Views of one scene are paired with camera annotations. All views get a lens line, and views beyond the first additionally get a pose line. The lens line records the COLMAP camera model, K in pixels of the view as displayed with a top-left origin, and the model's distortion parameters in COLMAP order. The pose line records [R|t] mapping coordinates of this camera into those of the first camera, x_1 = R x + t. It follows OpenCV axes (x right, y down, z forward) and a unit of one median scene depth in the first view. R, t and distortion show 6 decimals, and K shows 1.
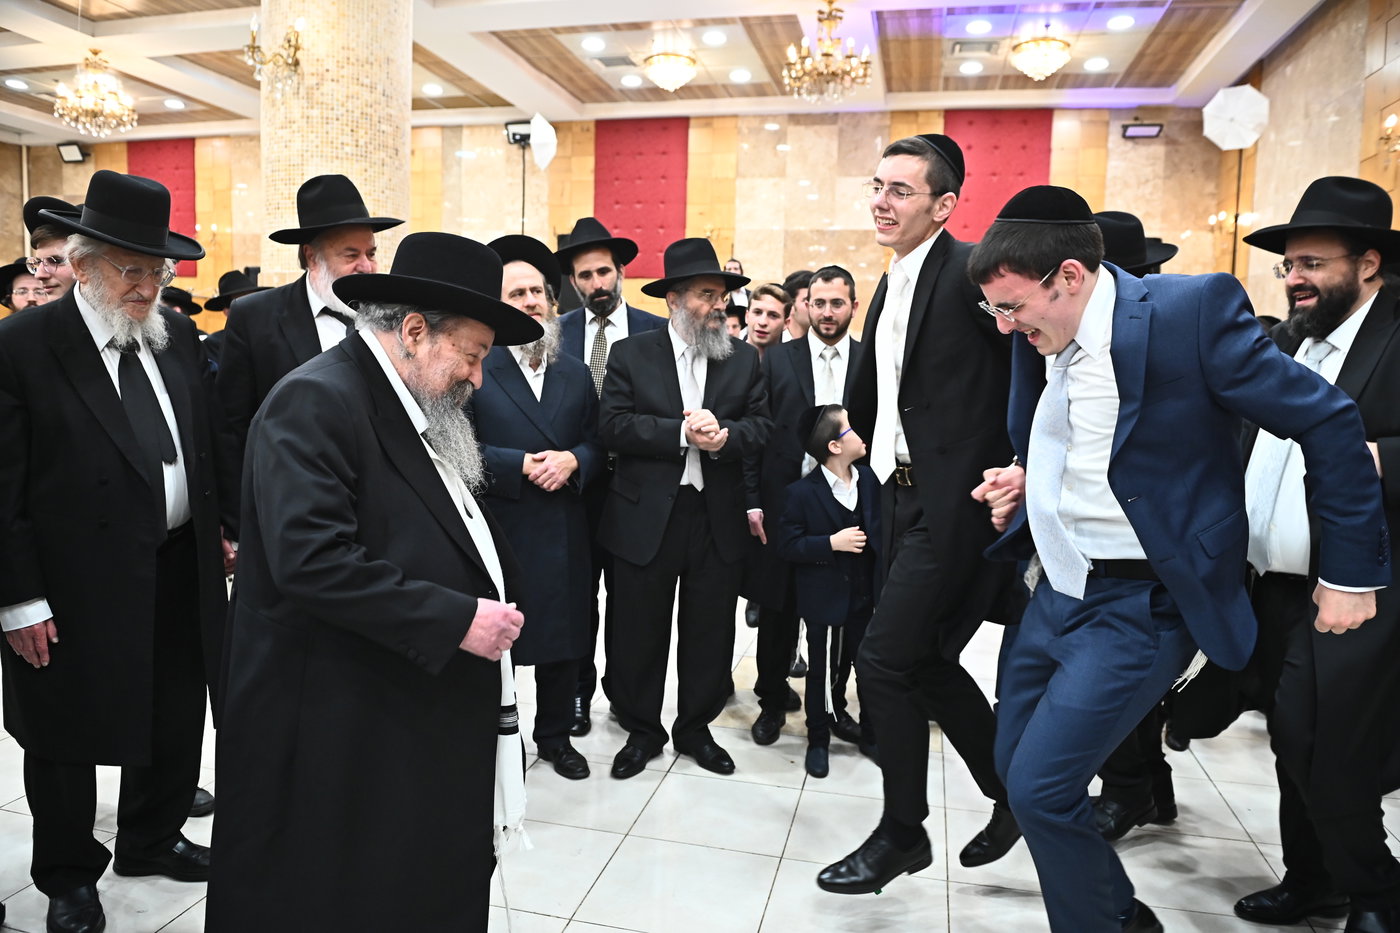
lens RADIAL K [[954.0, 0, 700.0], [0, 954.0, 466.5], [0, 0, 1]] dist [-0.052466, 0.000973]
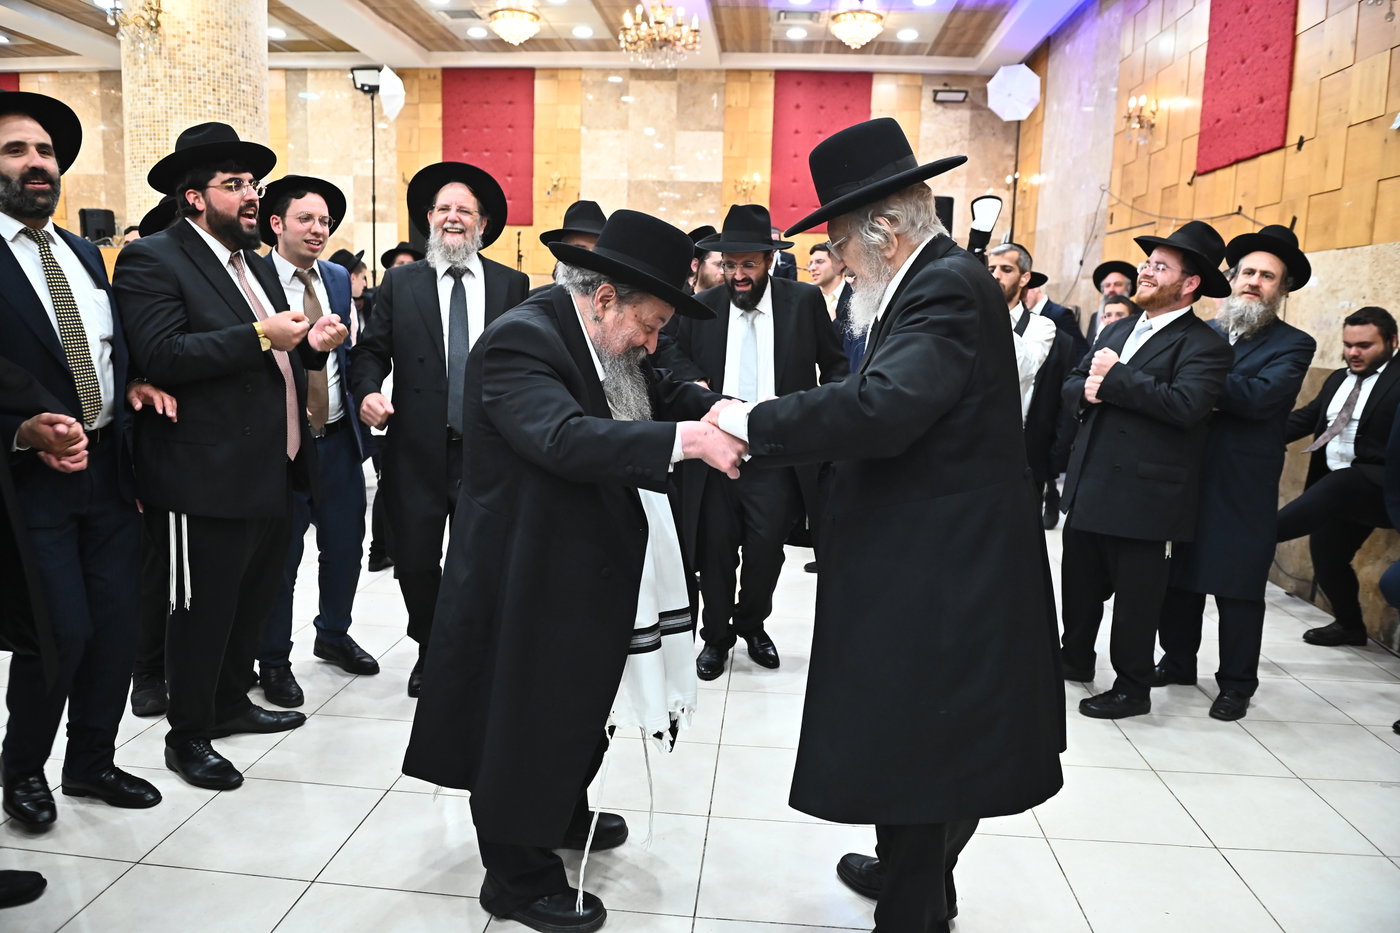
lens RADIAL K [[954.0, 0, 700.0], [0, 954.0, 466.5], [0, 0, 1]] dist [-0.052466, 0.000973]
pose [[0.988883, -0.021477, 0.147137, 0.006933], [0.012985, 0.998207, 0.058430, 0.008837], [-0.148128, -0.055869, 0.987389, -0.077963]]
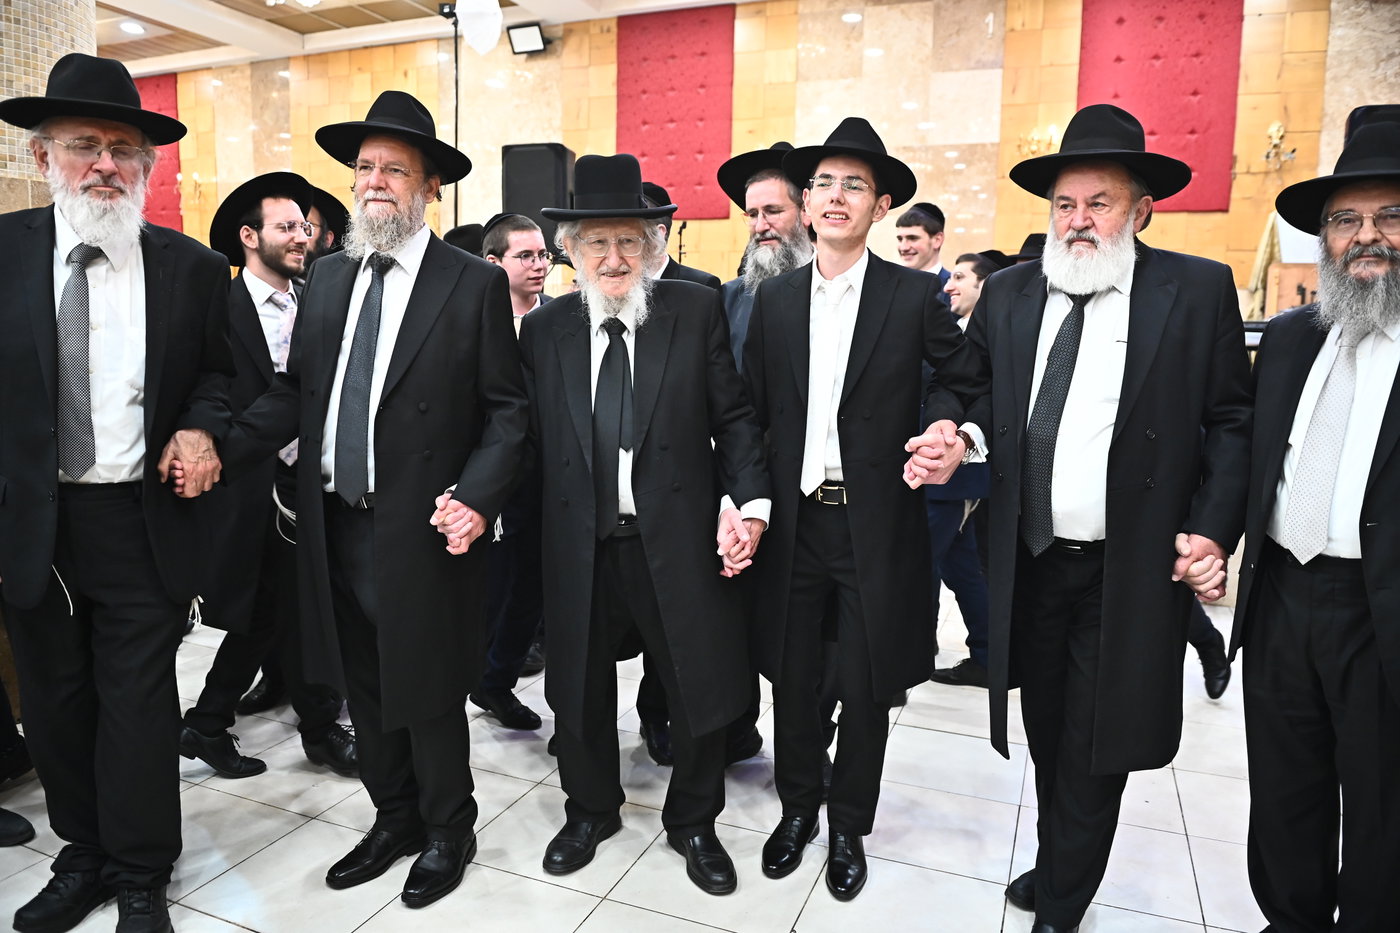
lens RADIAL K [[954.0, 0, 700.0], [0, 954.0, 466.5], [0, 0, 1]] dist [-0.052466, 0.000973]
pose [[0.989606, 0.010899, -0.143391, 0.080651], [-0.005583, 0.999284, 0.037428, -0.030108], [0.143696, -0.036238, 0.988958, 0.262597]]
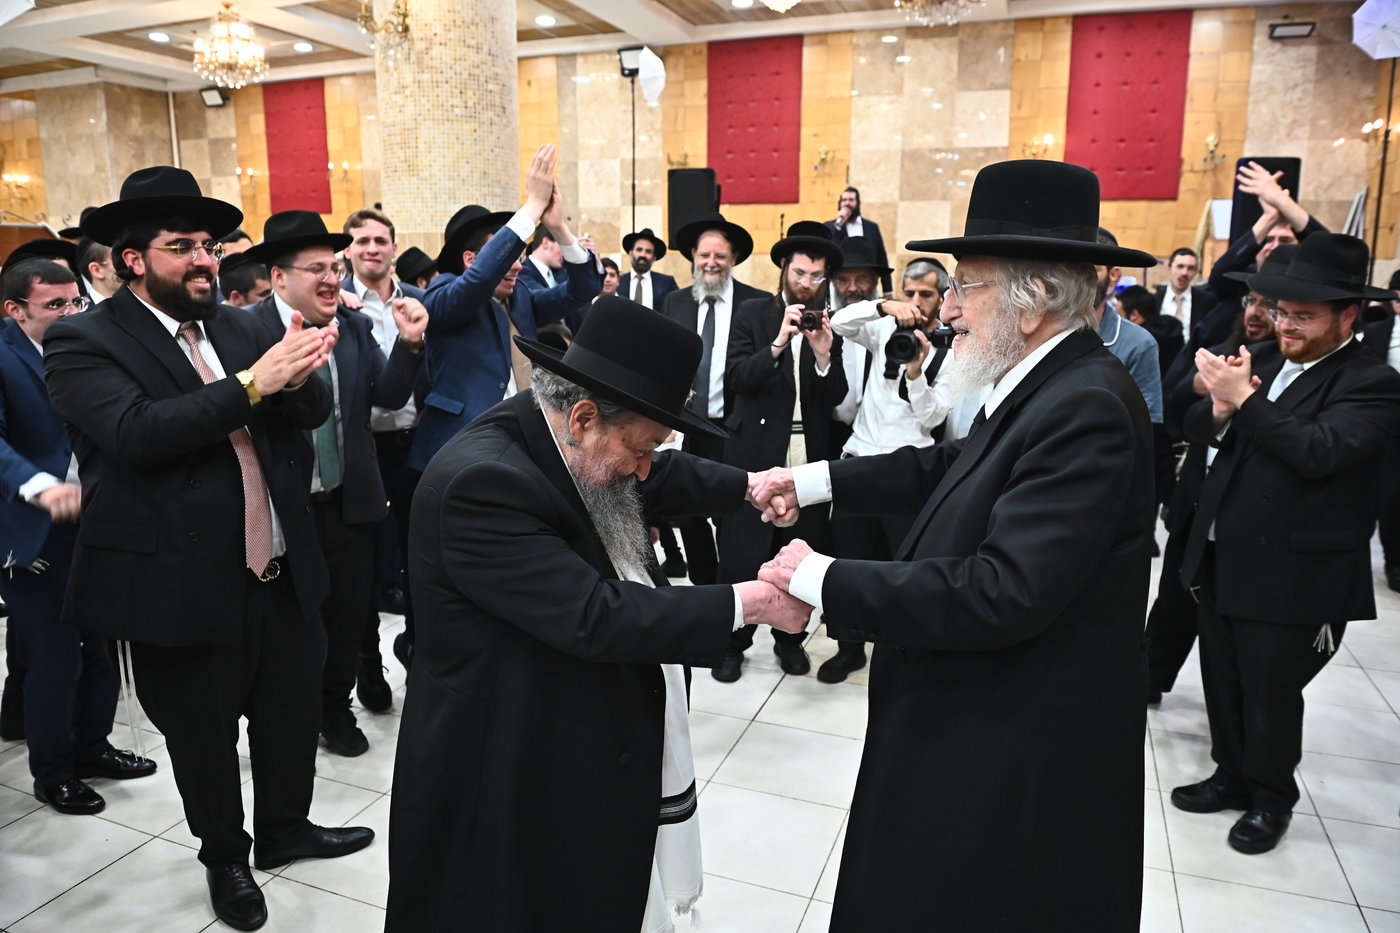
lens RADIAL K [[952.7, 0, 700.0], [0, 952.7, 466.5], [0, 0, 1]] dist [-0.057048, 0.004847]
pose [[0.991233, 0.003724, -0.132071, 0.014510], [0.008810, 0.995515, 0.094195, -0.020499], [0.131830, -0.094532, 0.986755, -0.013040]]
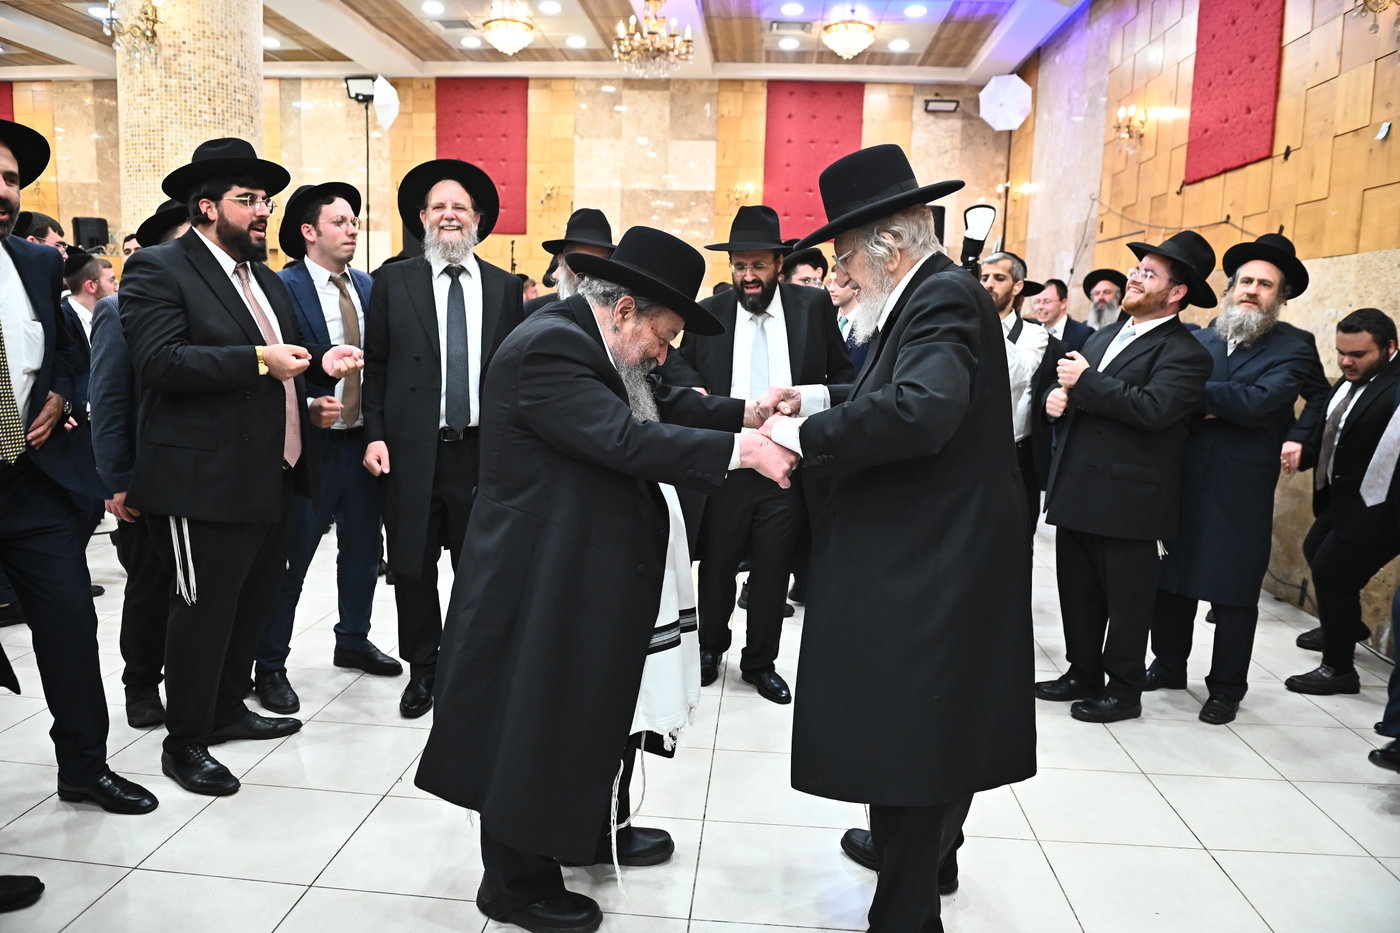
lens RADIAL K [[954.0, 0, 700.0], [0, 954.0, 466.5], [0, 0, 1]] dist [-0.052466, 0.000973]
pose [[0.987770, -0.021633, 0.154410, 0.006226], [0.014044, 0.998647, 0.050073, 0.009070], [-0.155284, -0.047292, 0.986737, -0.080528]]
